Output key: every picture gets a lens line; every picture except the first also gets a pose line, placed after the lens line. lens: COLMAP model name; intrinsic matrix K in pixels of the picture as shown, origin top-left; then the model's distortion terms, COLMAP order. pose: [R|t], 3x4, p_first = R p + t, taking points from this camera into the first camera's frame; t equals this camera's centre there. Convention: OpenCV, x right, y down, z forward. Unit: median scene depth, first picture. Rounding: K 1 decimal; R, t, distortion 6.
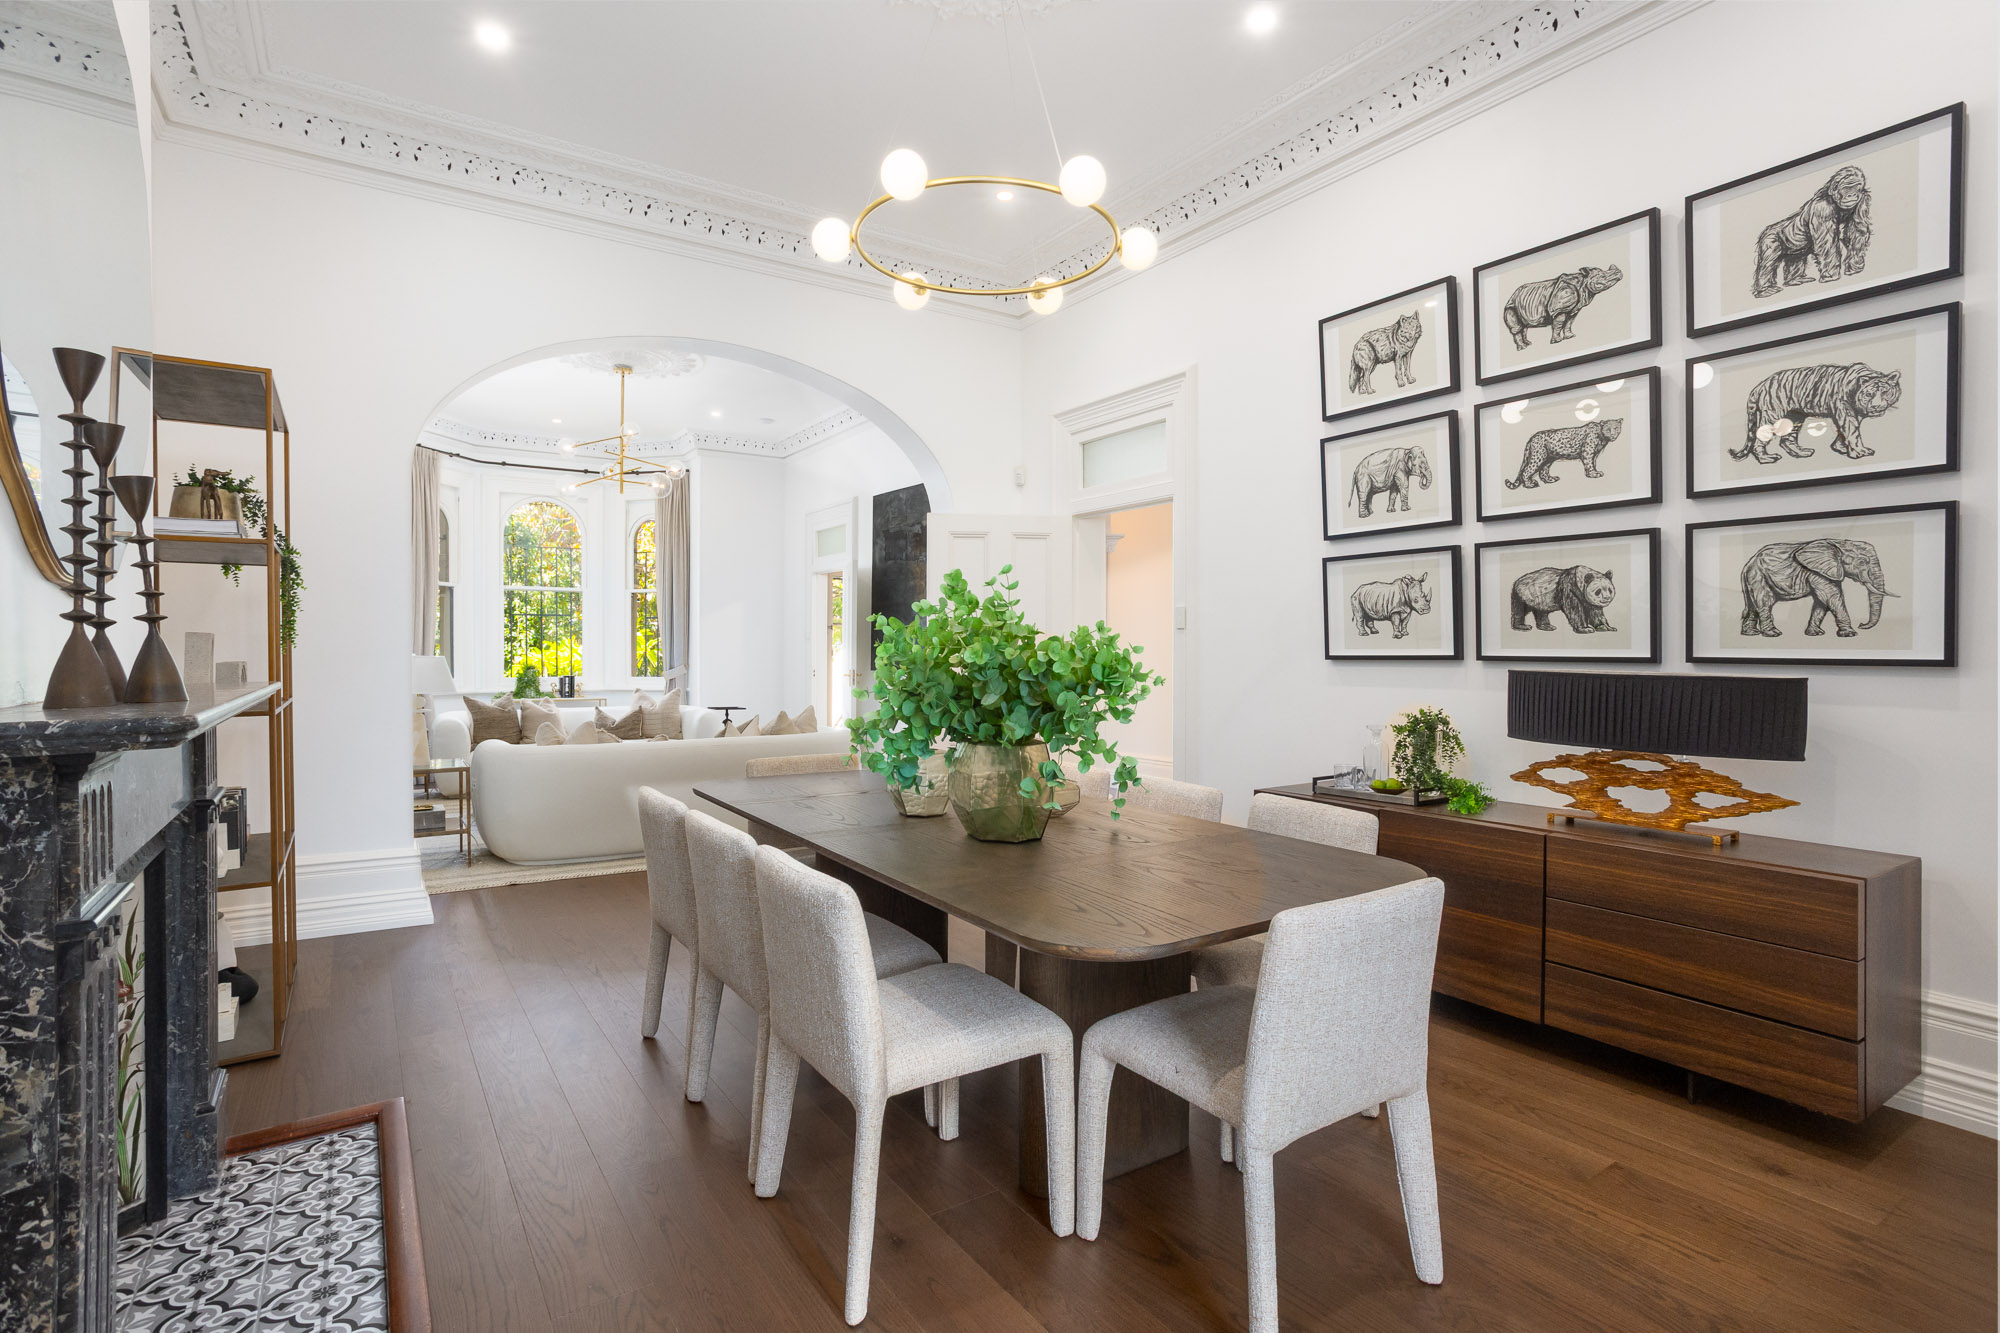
lens RADIAL K [[960.9, 0, 993.8], [0, 960.9, 646.4], [0, 0, 1]] dist [-0.084484, 0.043985]
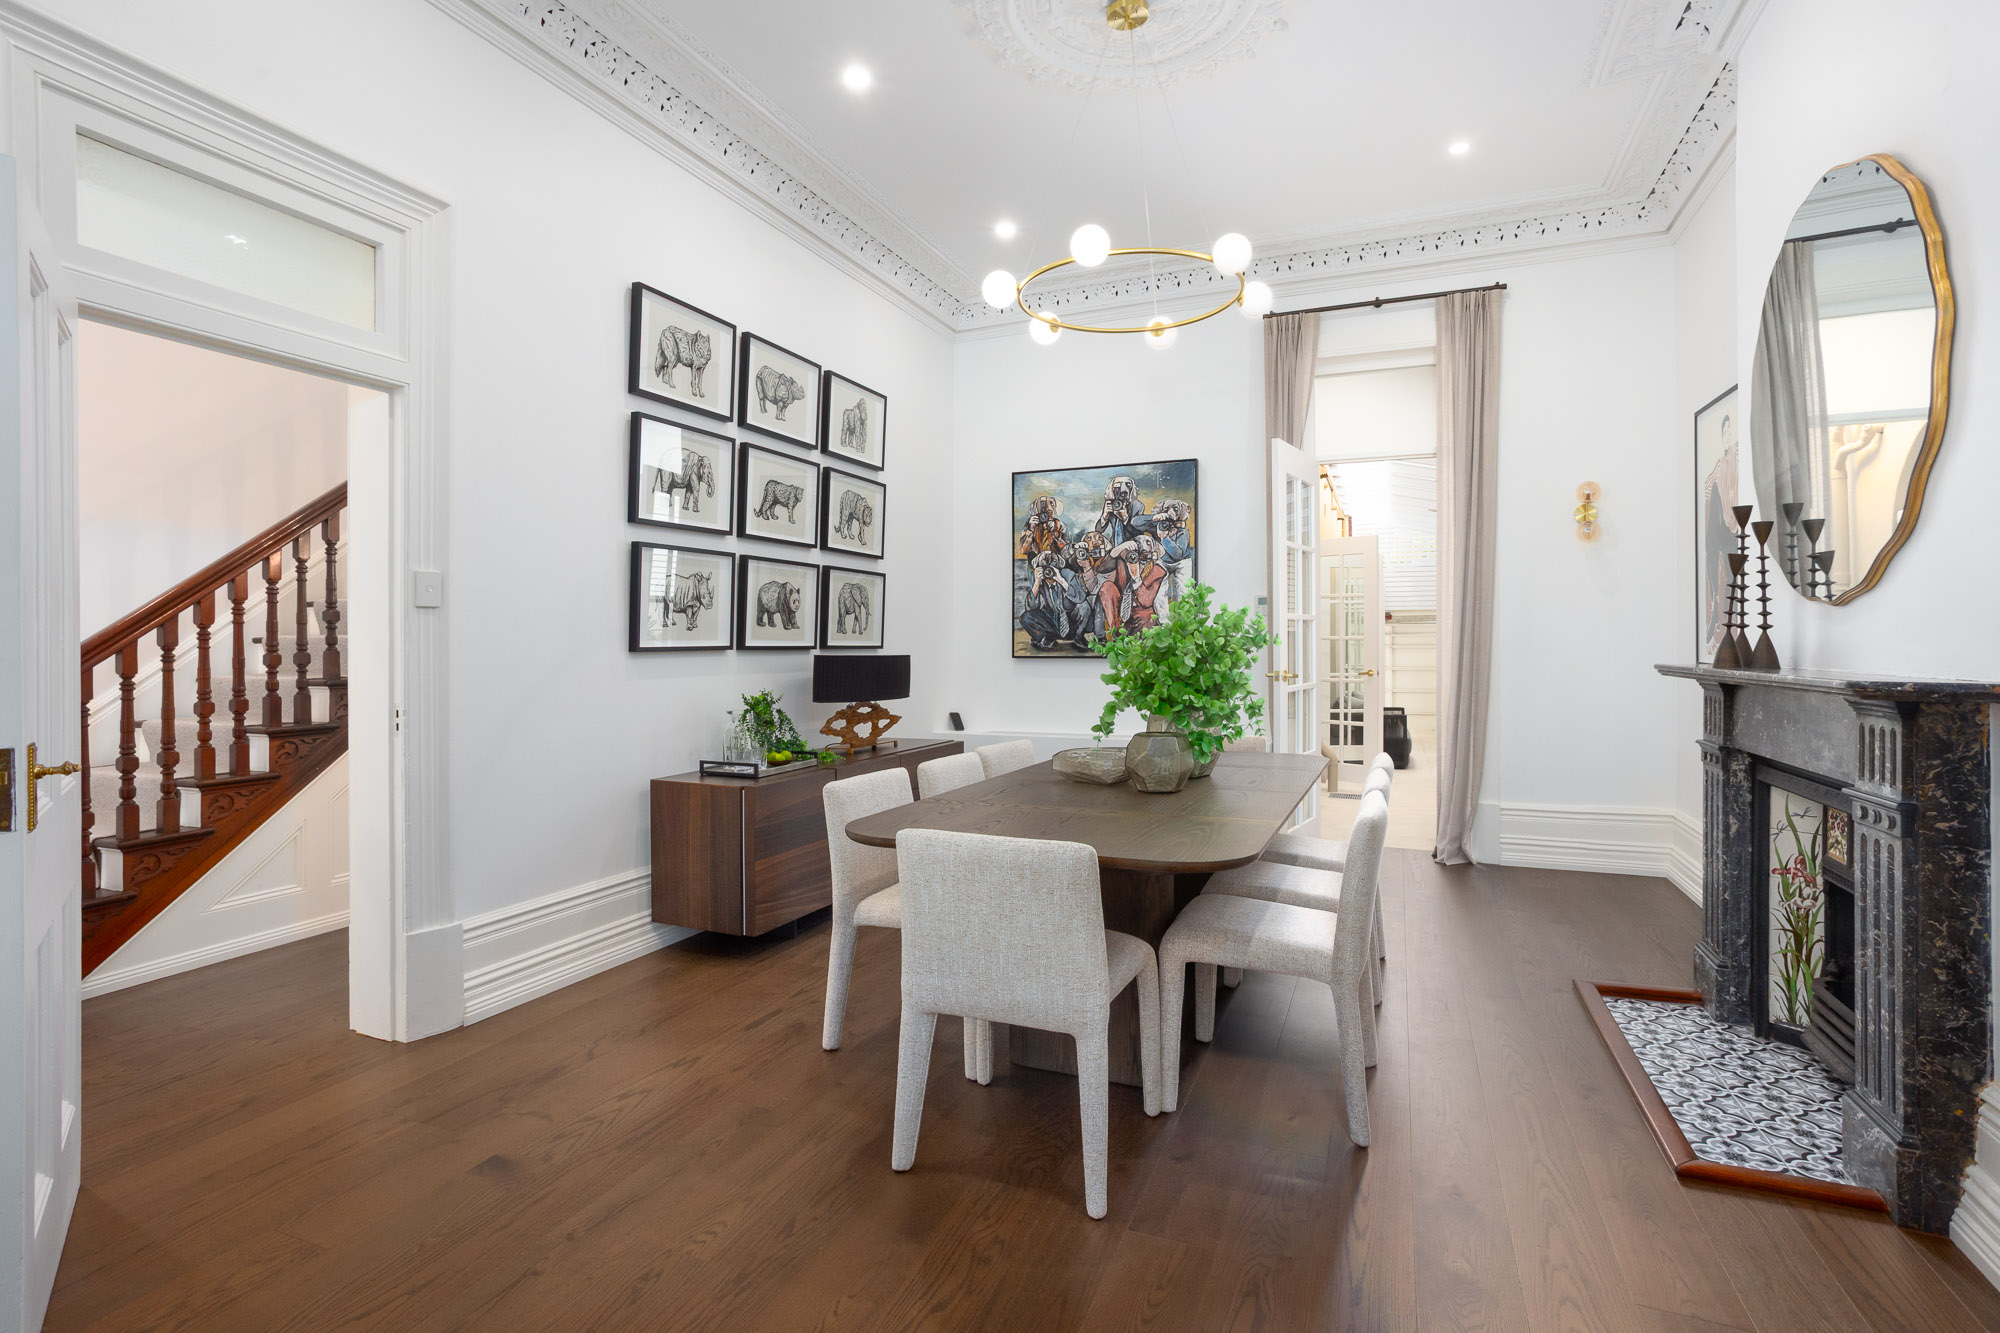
lens RADIAL K [[960.9, 0, 993.8], [0, 960.9, 646.4], [0, 0, 1]] dist [-0.084484, 0.043985]
pose [[-0.548377, -0.003031, 0.836226, -0.911125], [-0.001522, 0.999995, 0.002627, 0.008642], [-0.836230, 0.000168, -0.548379, 1.813445]]
